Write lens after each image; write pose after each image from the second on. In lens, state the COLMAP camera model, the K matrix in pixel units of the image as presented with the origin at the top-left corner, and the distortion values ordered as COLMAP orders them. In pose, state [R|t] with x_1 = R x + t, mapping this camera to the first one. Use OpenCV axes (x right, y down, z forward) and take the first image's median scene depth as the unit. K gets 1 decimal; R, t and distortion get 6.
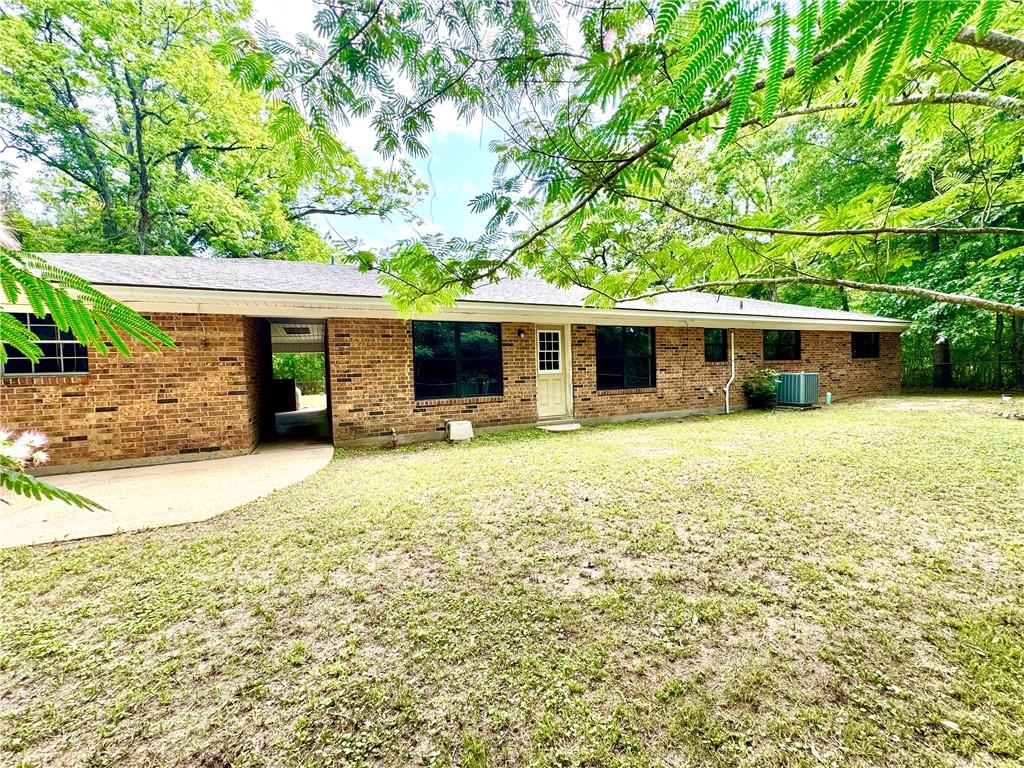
lens RADIAL K [[412.5, 0, 511.5], [0, 412.5, 387.0], [0, 0, 1]] dist [-0.000946, -0.000537]
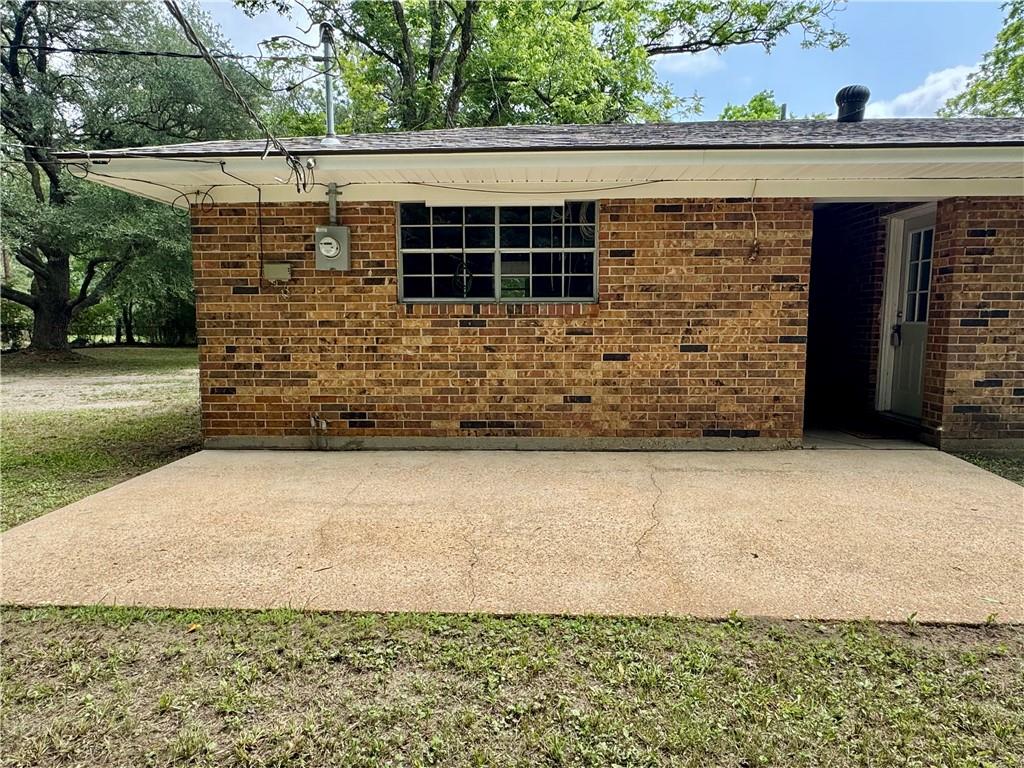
lens RADIAL K [[613.0, 0, 513.8], [0, 613.0, 381.8], [0, 0, 1]] dist [-0.002465, -0.000195]
pose [[0.890170, 0.078570, -0.448803, -0.652942], [-0.040932, 0.994827, 0.092973, 0.010002], [0.453786, -0.064391, 0.888781, 0.078585]]
